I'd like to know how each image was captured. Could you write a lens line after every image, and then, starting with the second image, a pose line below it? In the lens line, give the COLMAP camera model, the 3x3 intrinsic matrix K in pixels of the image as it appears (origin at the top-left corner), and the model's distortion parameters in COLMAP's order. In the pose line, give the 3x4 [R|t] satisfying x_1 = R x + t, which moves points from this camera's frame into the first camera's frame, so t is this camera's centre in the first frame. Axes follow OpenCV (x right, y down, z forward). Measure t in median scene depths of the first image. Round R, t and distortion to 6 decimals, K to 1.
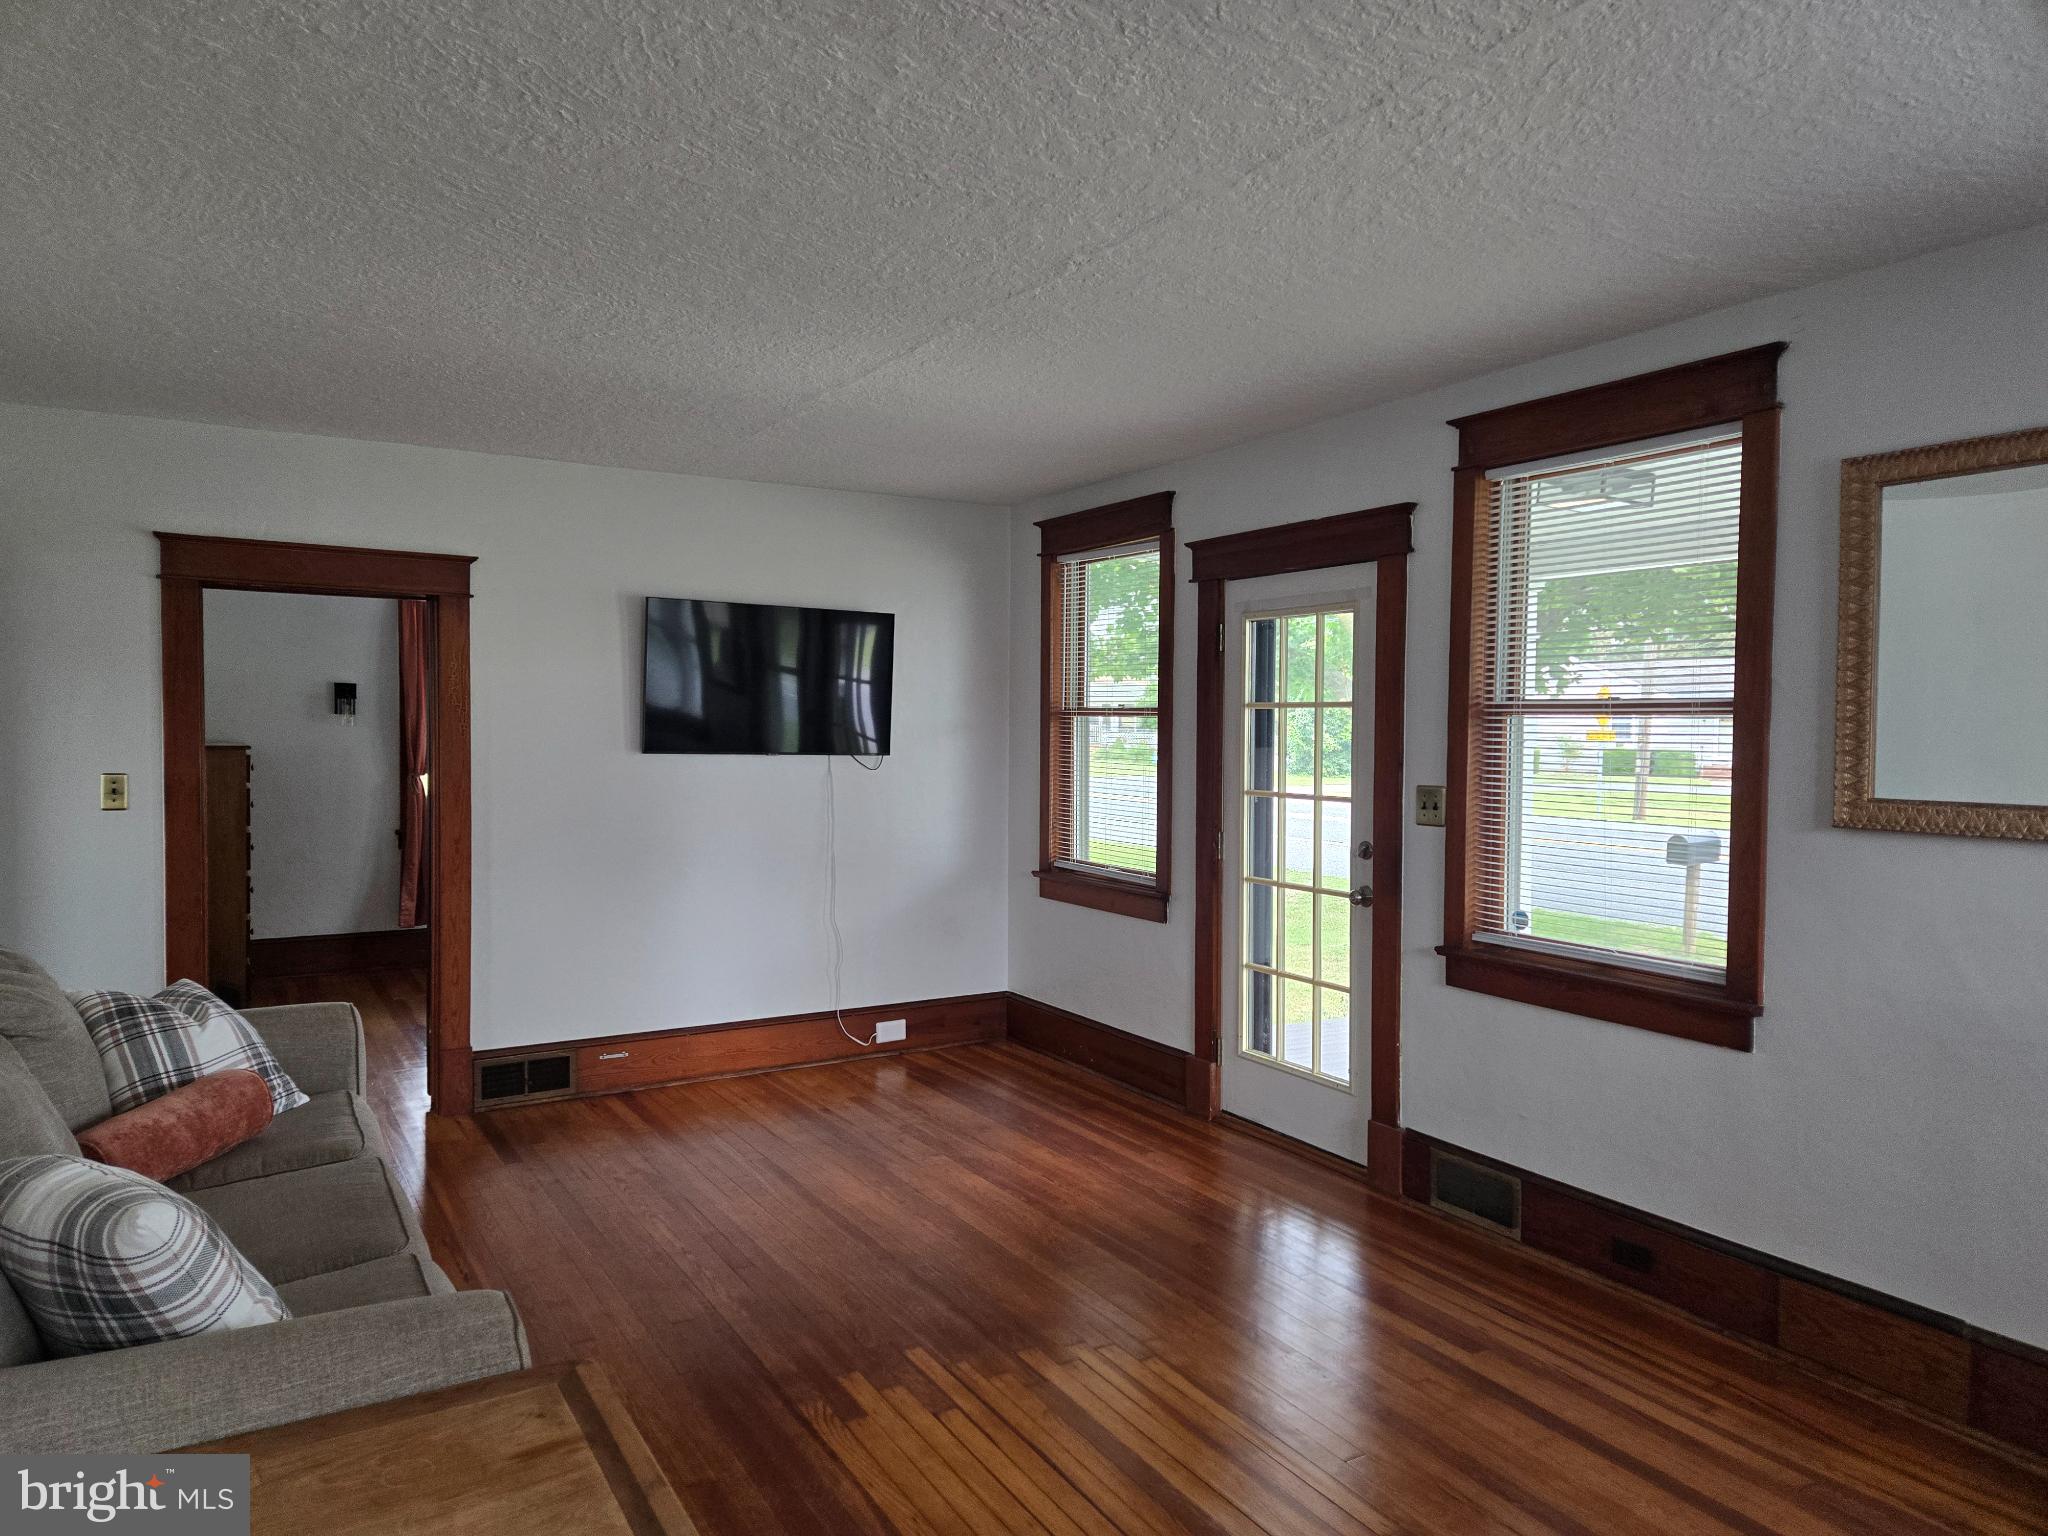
lens RADIAL K [[1359.7, 0, 1013.4], [0, 1359.7, 773.5], [0, 0, 1]] dist [0.063719, -0.023384]
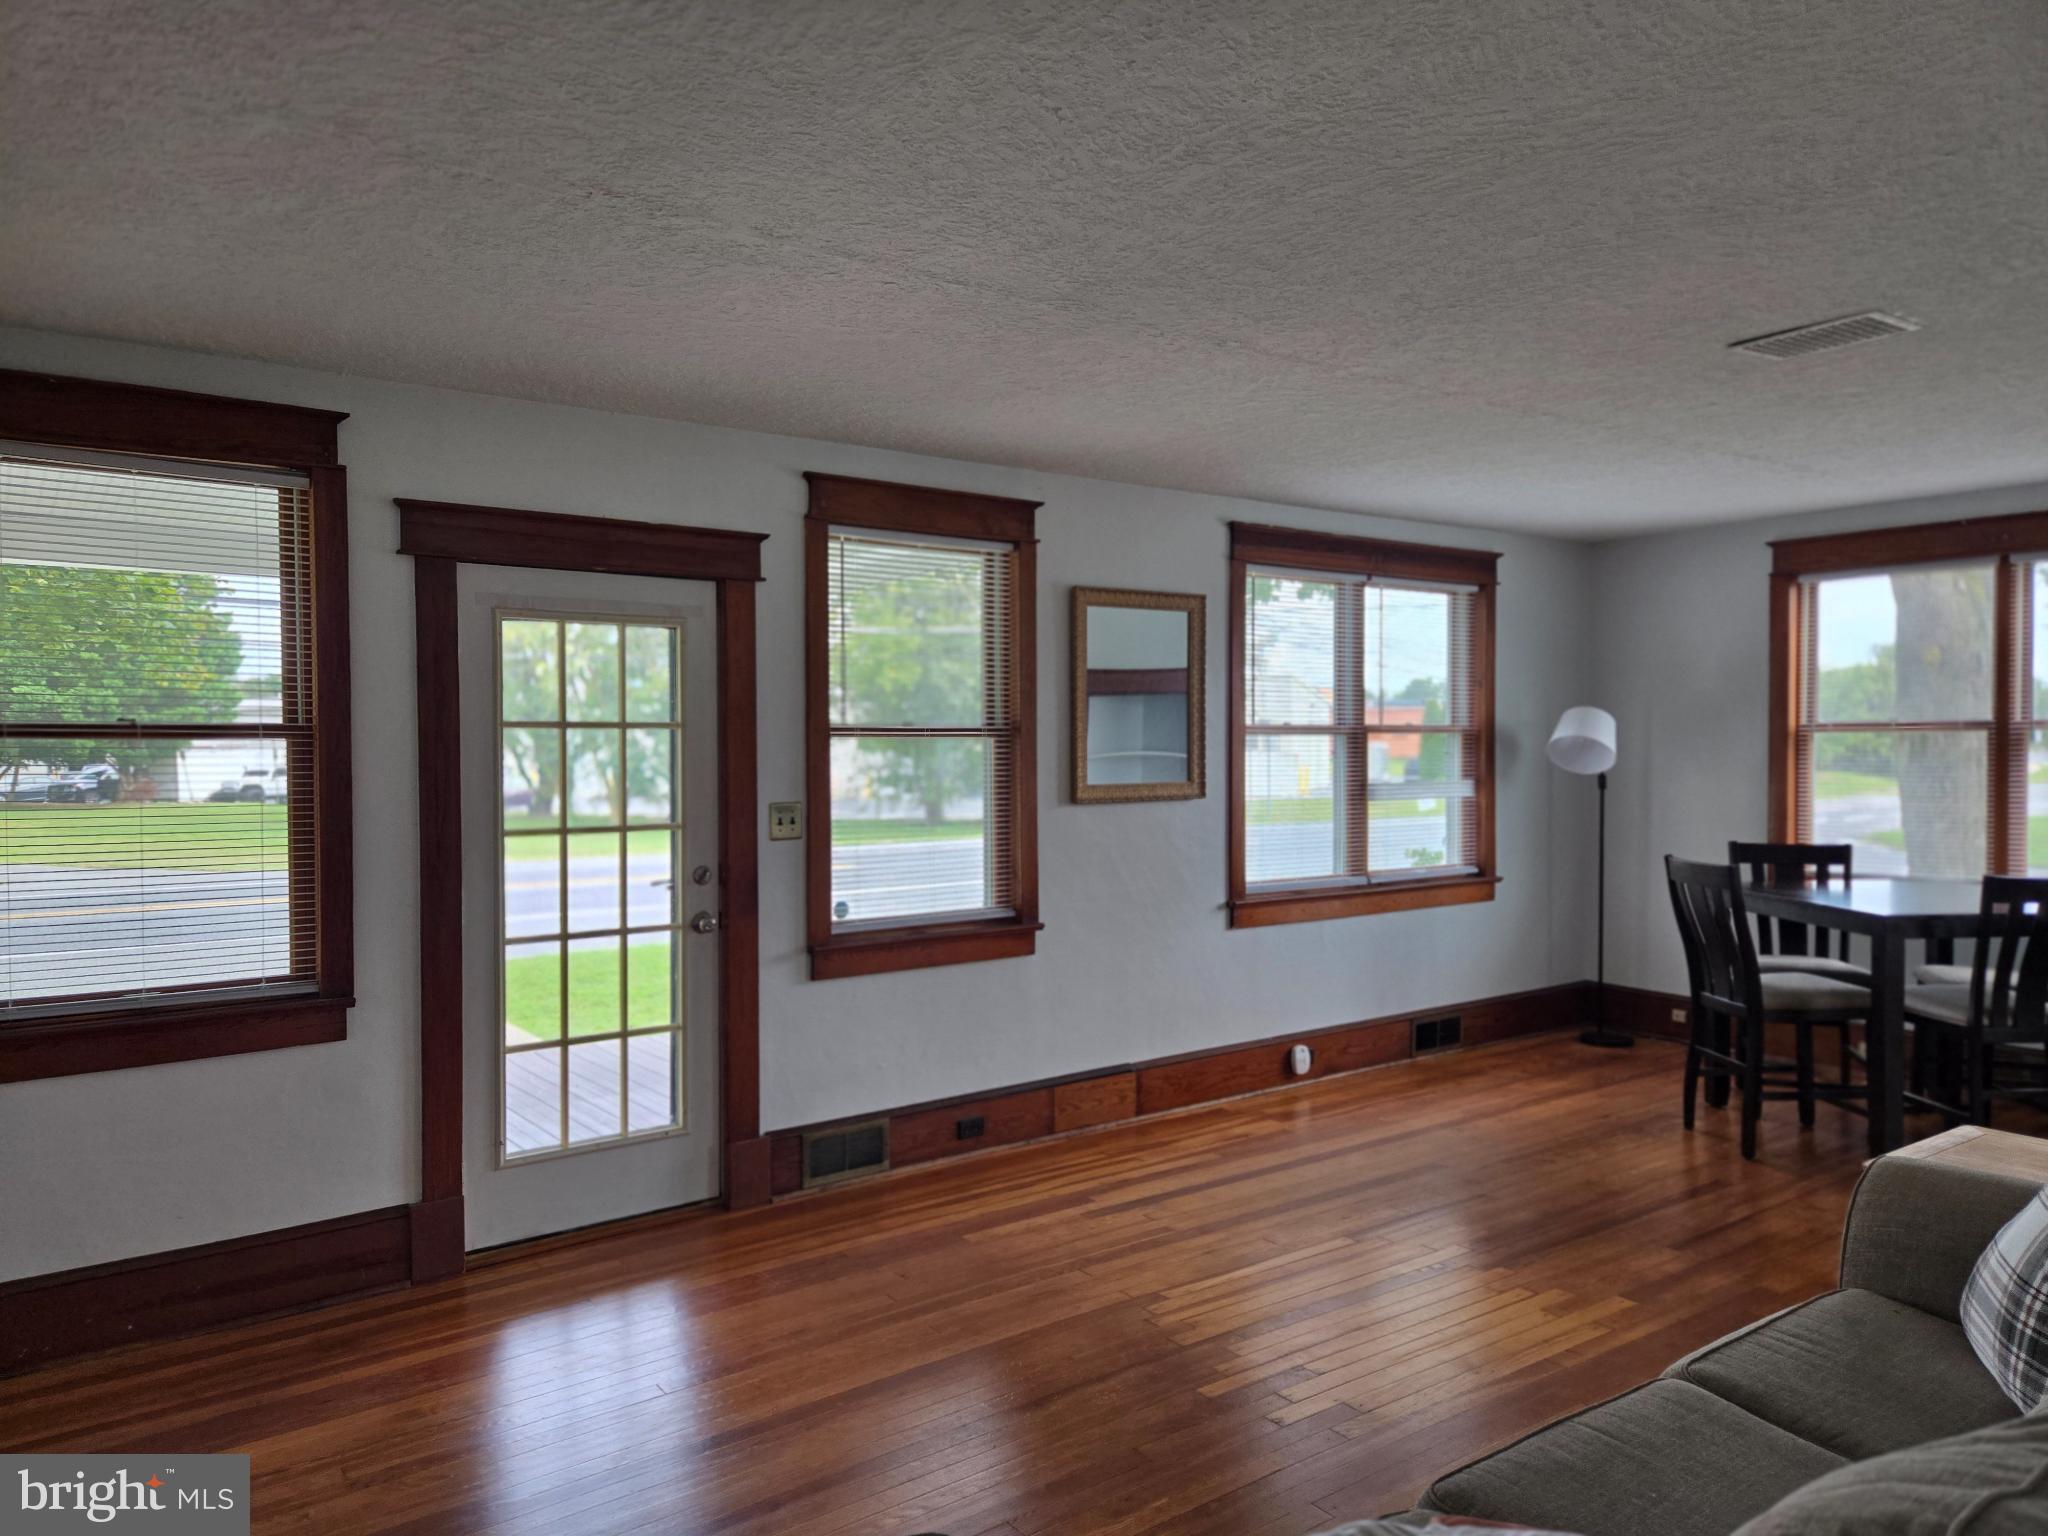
lens RADIAL K [[1359.7, 0, 1009.6], [0, 1359.7, 763.0], [0, 0, 1]] dist [0.063719, -0.023384]
pose [[-0.091464, -0.021566, 0.995575, -0.779829], [0.041474, 0.998815, 0.025447, -0.041949], [-0.994944, 0.043618, -0.090461, 0.921906]]
